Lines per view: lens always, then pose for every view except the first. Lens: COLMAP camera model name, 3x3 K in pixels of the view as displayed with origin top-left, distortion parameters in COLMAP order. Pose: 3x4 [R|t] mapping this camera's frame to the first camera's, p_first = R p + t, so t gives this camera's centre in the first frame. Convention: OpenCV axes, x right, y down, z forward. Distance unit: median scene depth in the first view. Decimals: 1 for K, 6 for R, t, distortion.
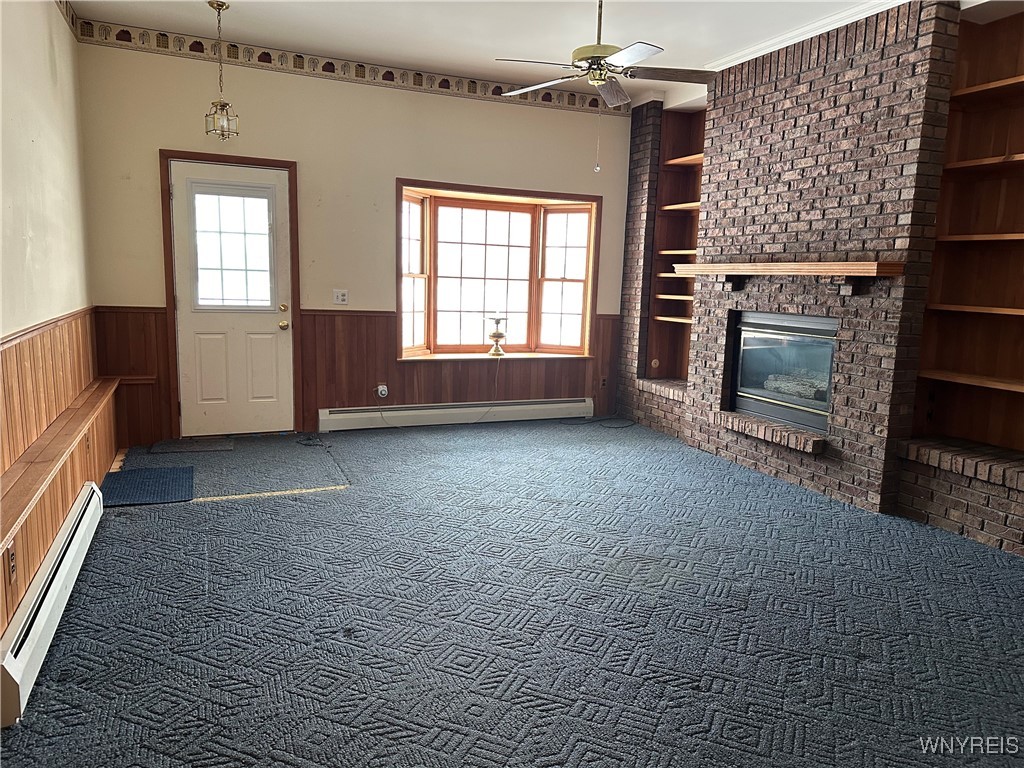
lens RADIAL K [[735.9, 0, 488.1], [0, 735.9, 392.7], [0, 0, 1]] dist [-0.002772, -0.009506]
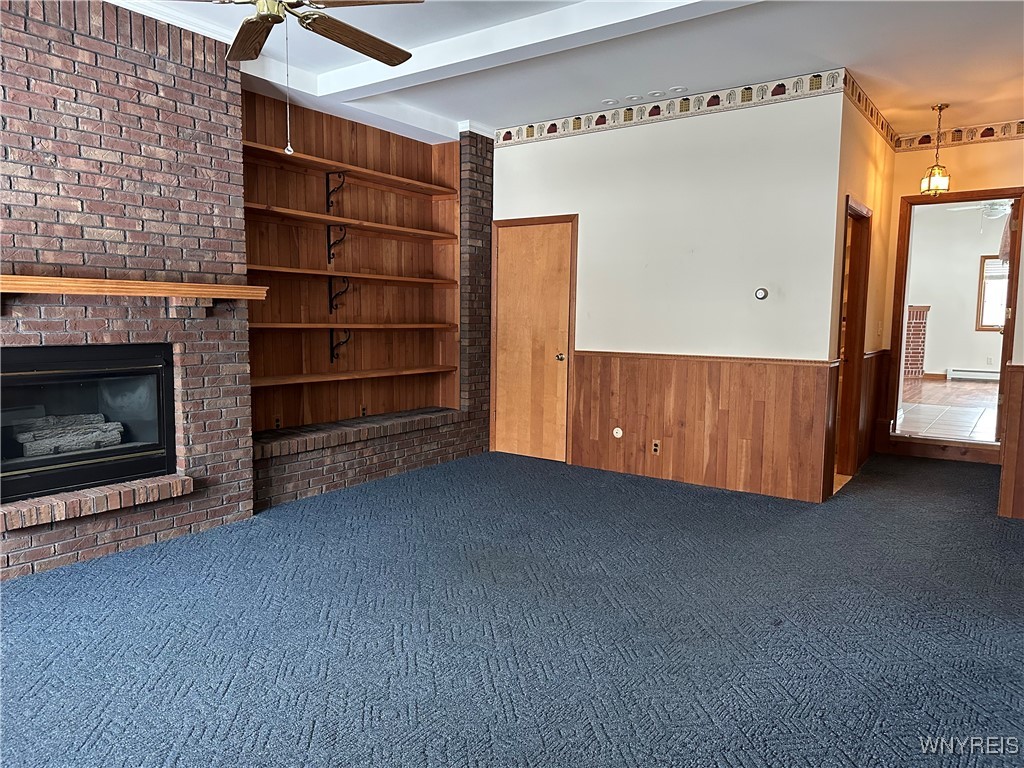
lens RADIAL K [[728.9, 0, 517.5], [0, 728.9, 380.4], [0, 0, 1]] dist [0.063352, -0.070672]
pose [[-0.554460, -0.105134, 0.825543, -0.540466], [0.106366, 0.974900, 0.195593, -0.195296], [-0.825385, 0.196258, -0.529360, 1.172815]]
